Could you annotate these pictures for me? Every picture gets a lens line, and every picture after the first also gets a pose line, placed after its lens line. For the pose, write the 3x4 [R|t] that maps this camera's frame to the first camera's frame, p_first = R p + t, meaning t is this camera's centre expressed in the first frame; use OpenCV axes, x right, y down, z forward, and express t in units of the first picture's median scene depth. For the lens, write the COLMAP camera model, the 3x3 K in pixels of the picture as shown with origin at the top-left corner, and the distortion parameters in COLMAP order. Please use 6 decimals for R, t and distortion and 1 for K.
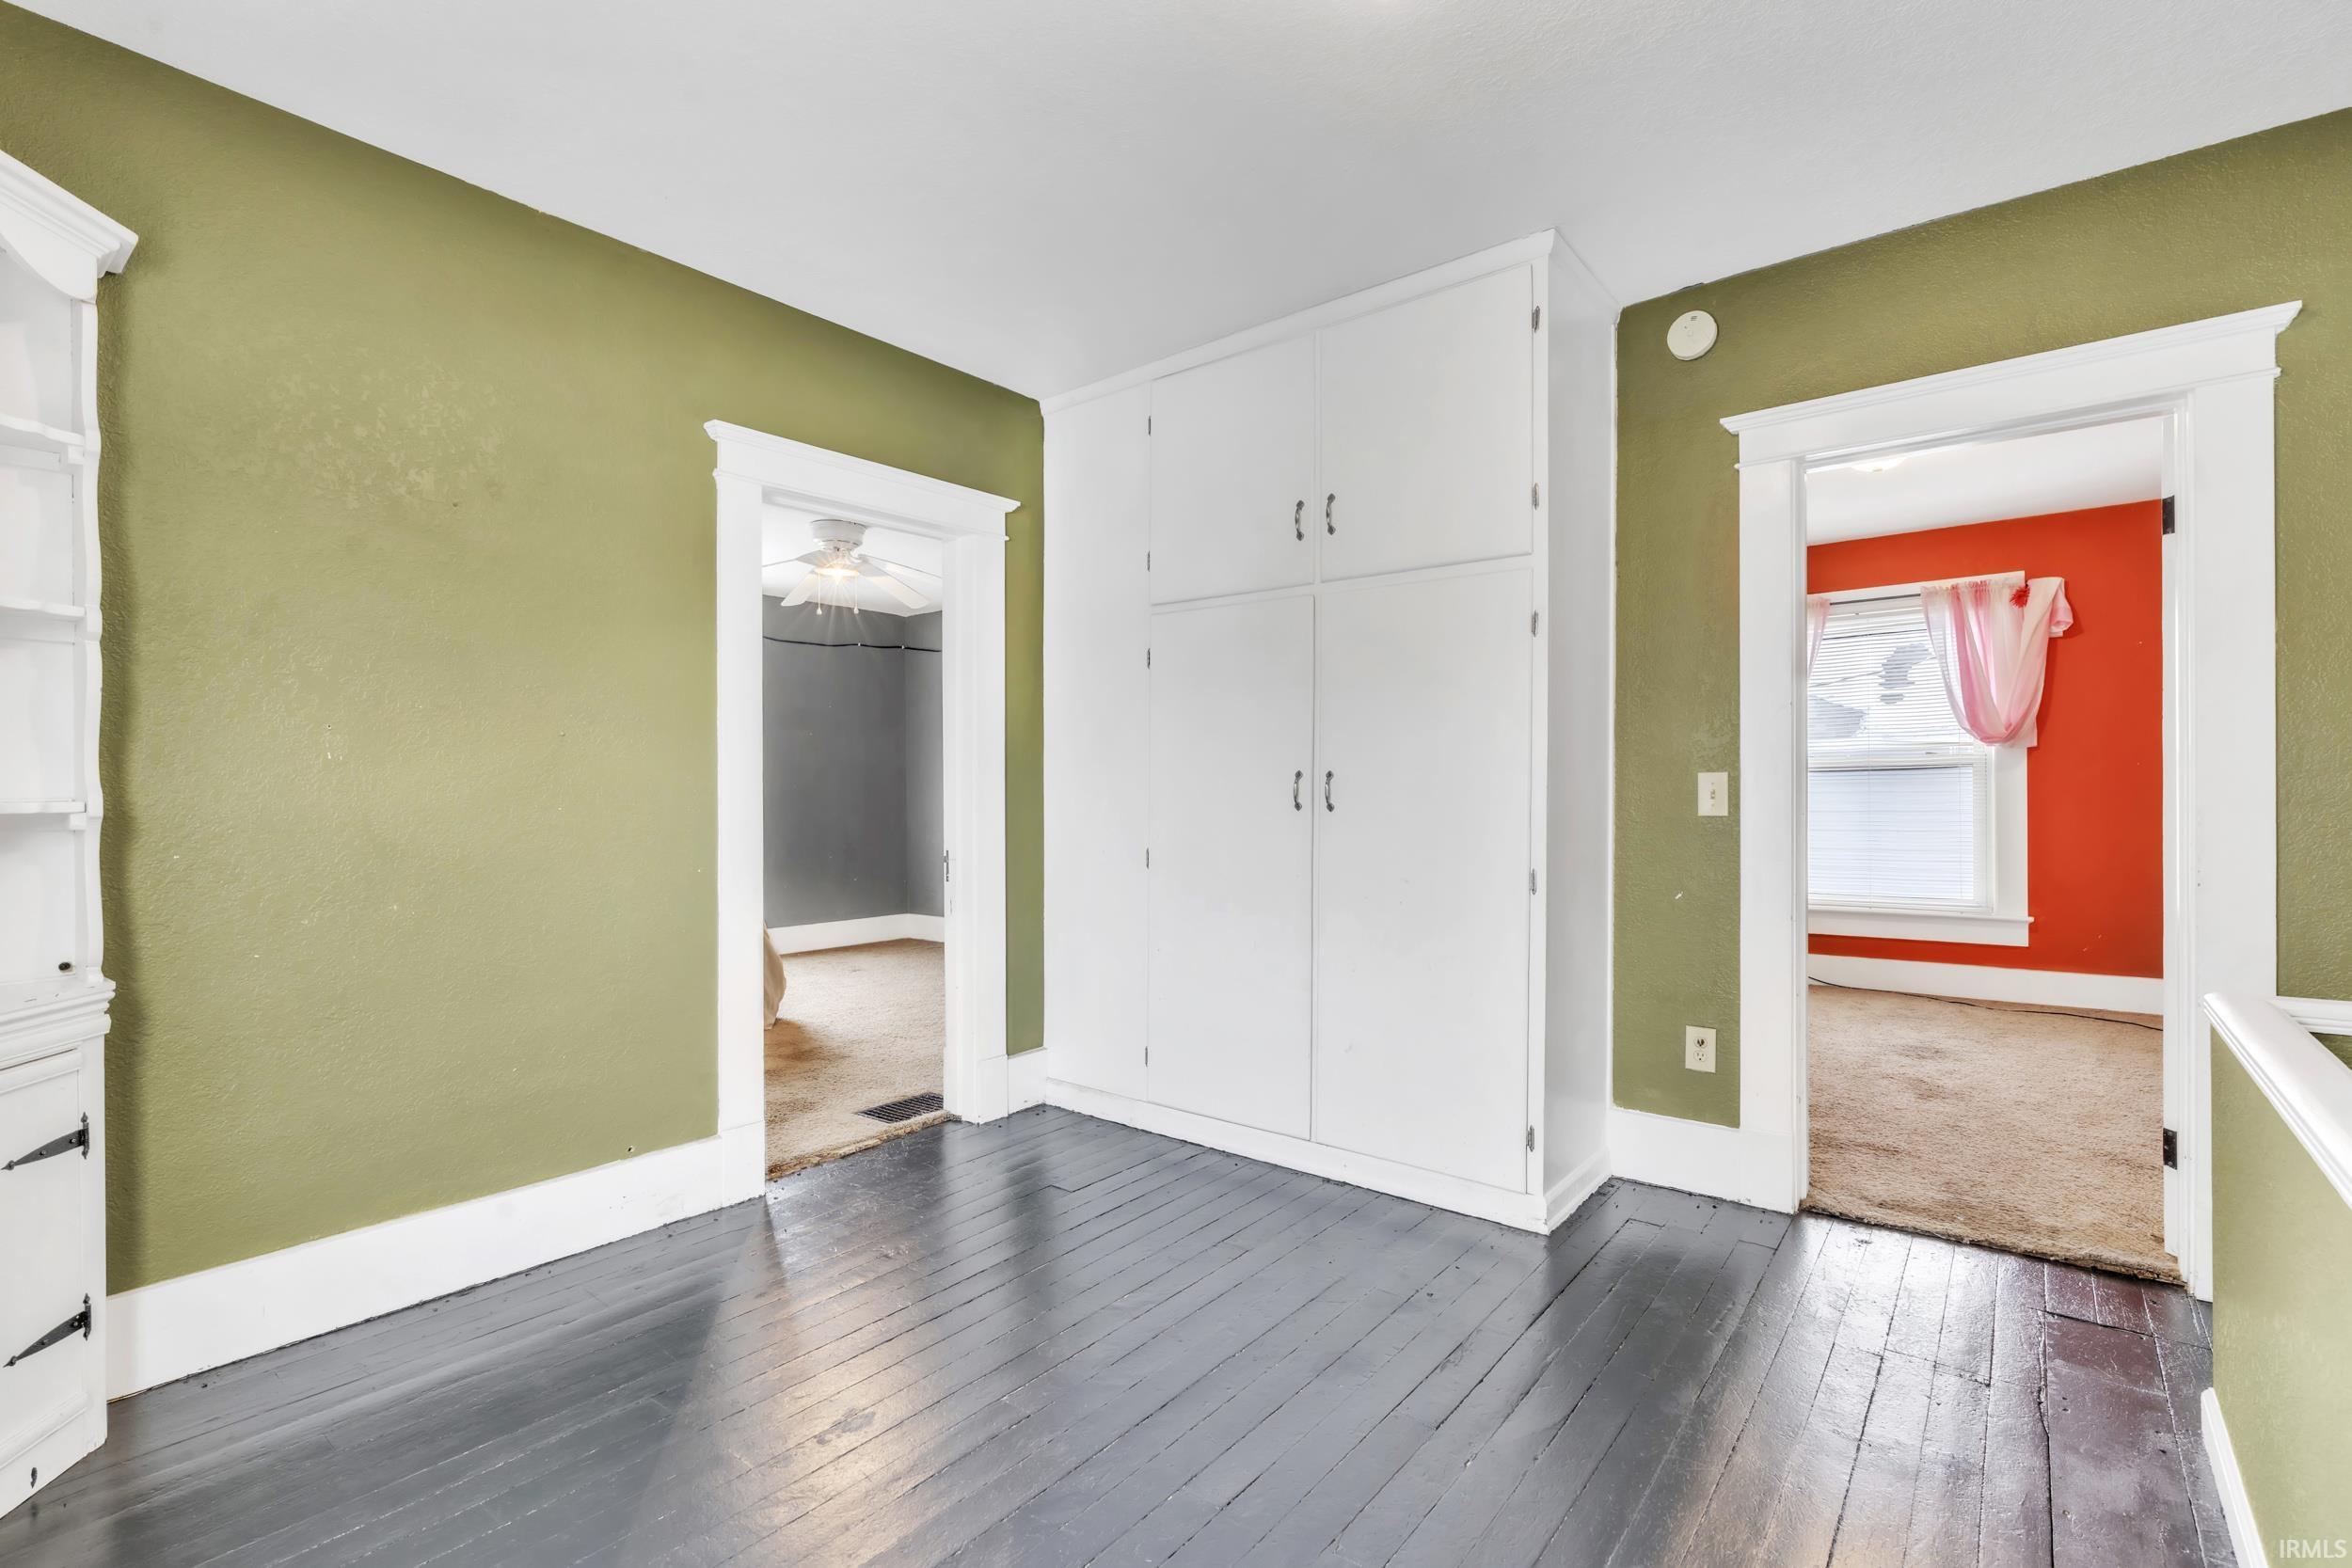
lens RADIAL K [[1060.6, 0, 1183.9], [0, 1060.6, 799.5], [0, 0, 1]] dist [-0.009281, 0.000456]
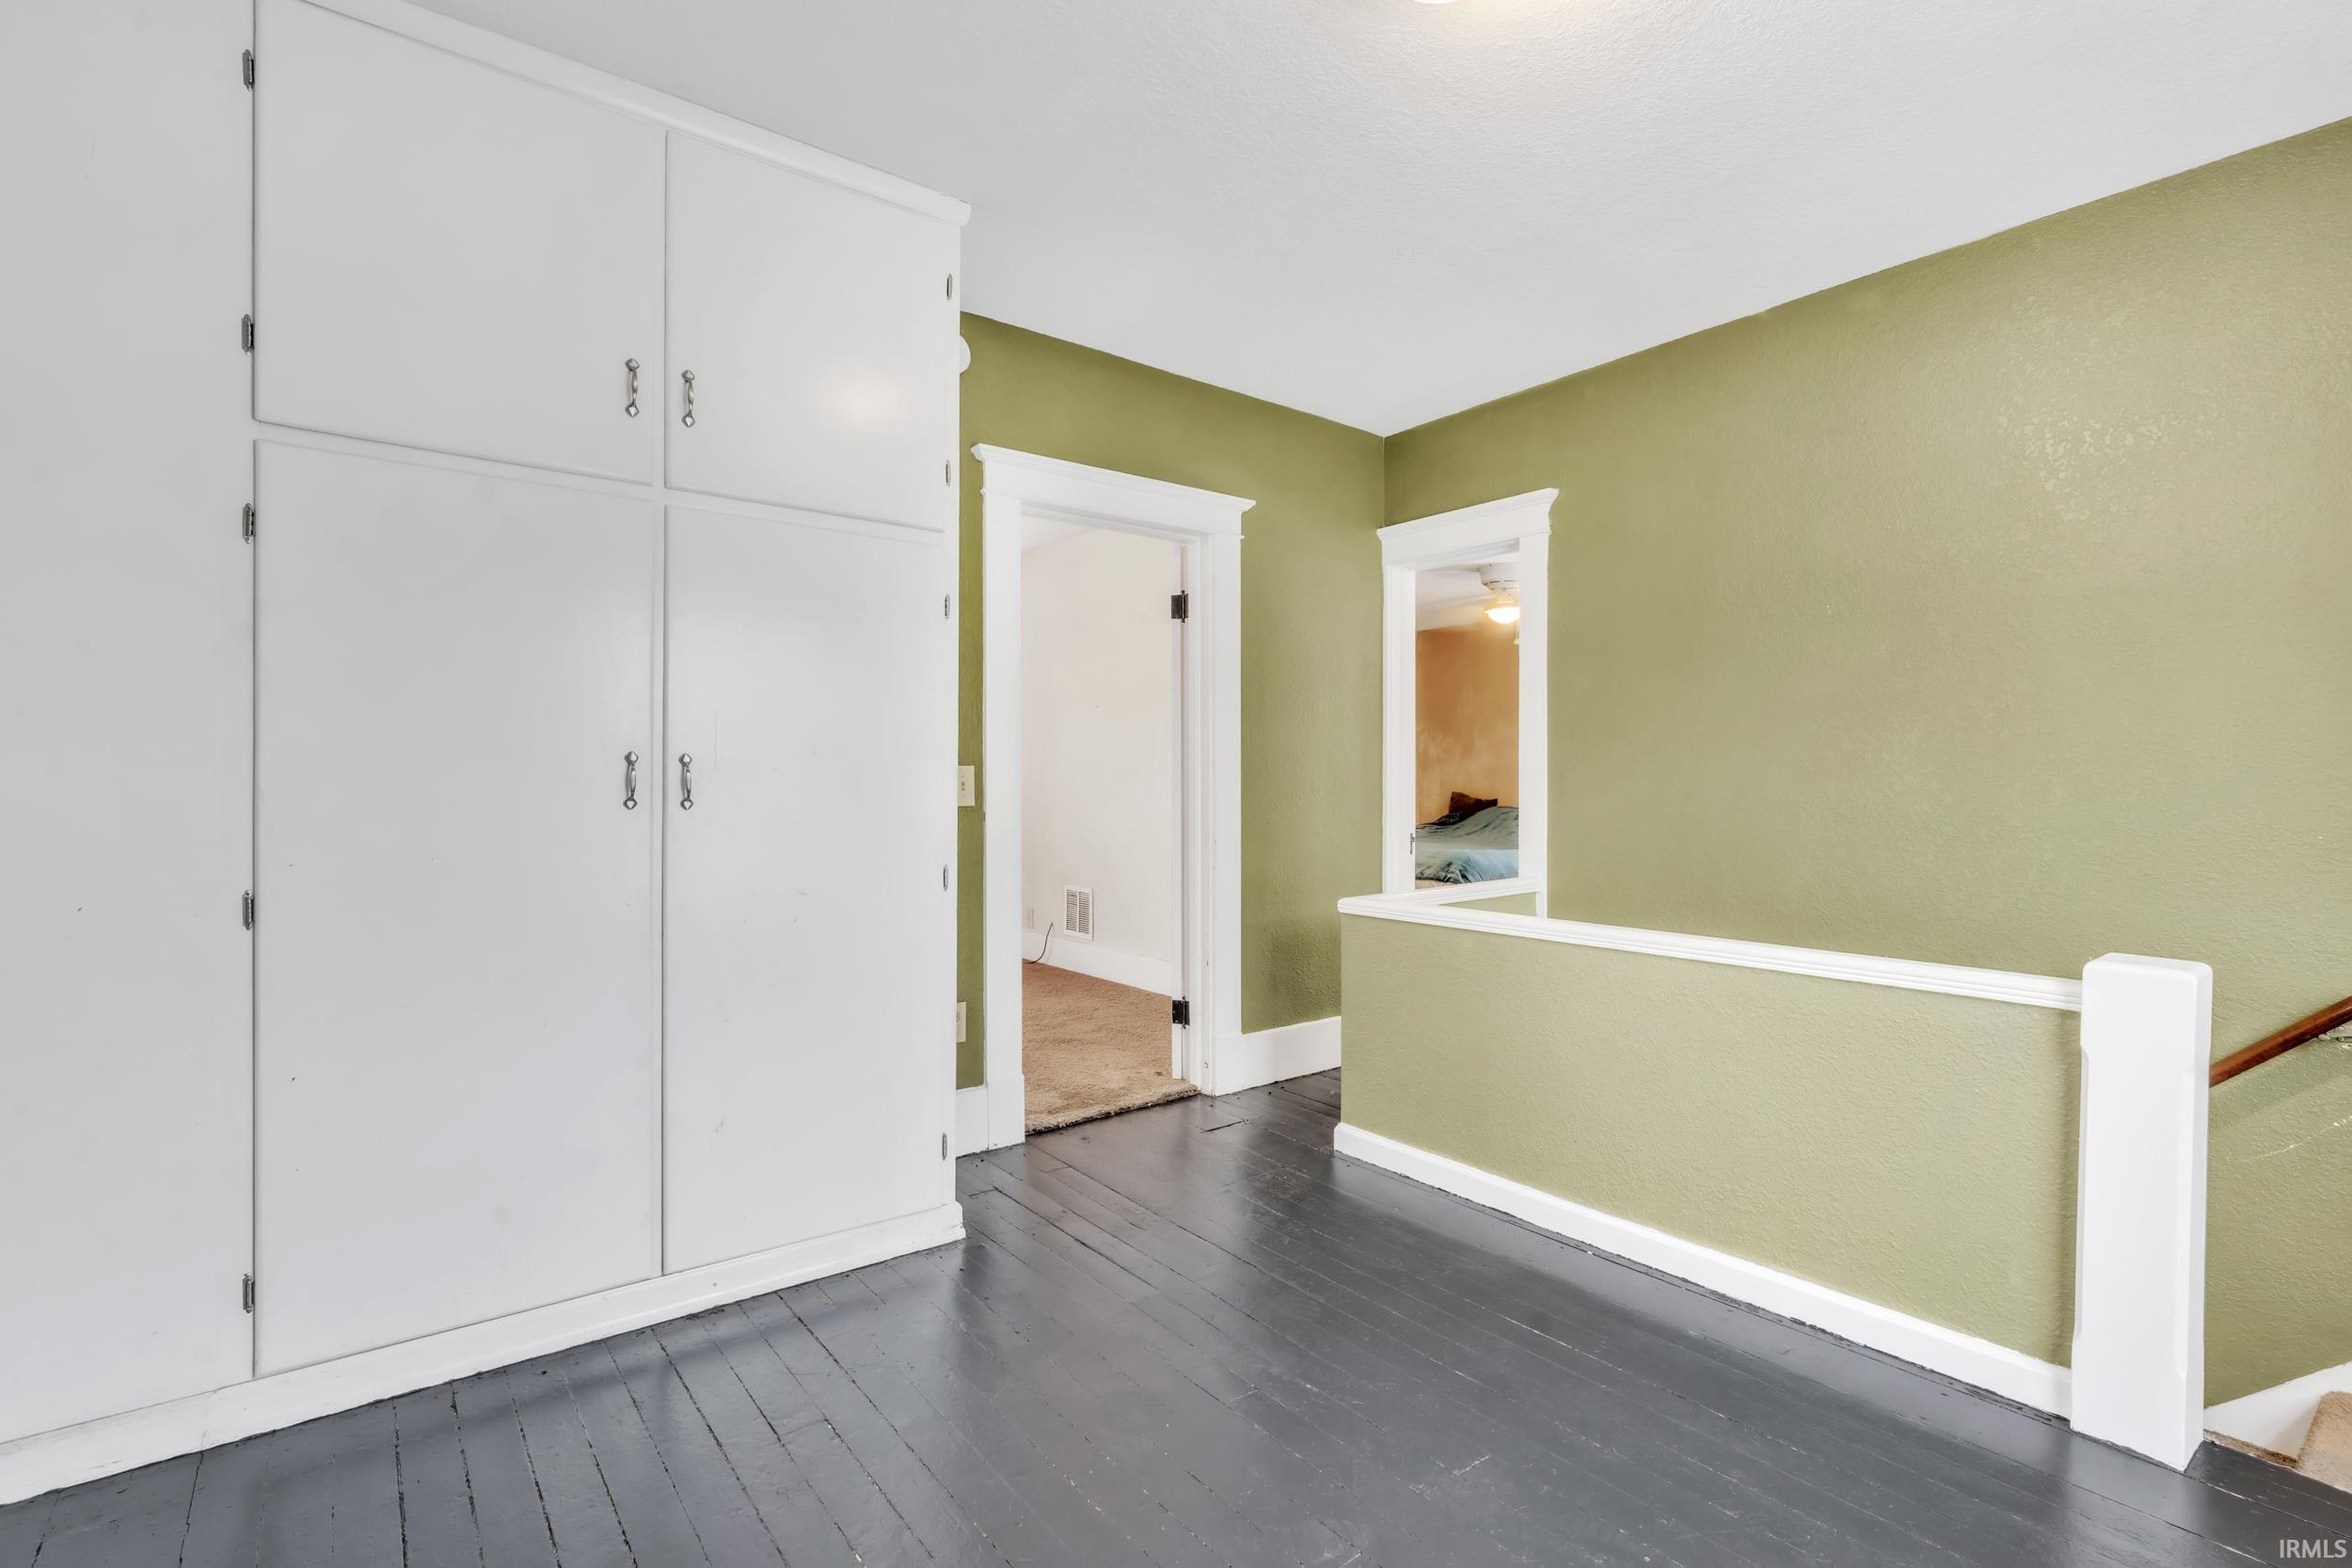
lens RADIAL K [[1079.4, 0, 1178.3], [0, 1079.4, 793.5], [0, 0, 1]] dist [-0.002818, -0.000185]
pose [[0.229052, -0.007235, 0.973387, -0.552818], [0.002380, 0.999974, 0.006872, -0.003726], [-0.973411, 0.000743, 0.229064, 0.558182]]
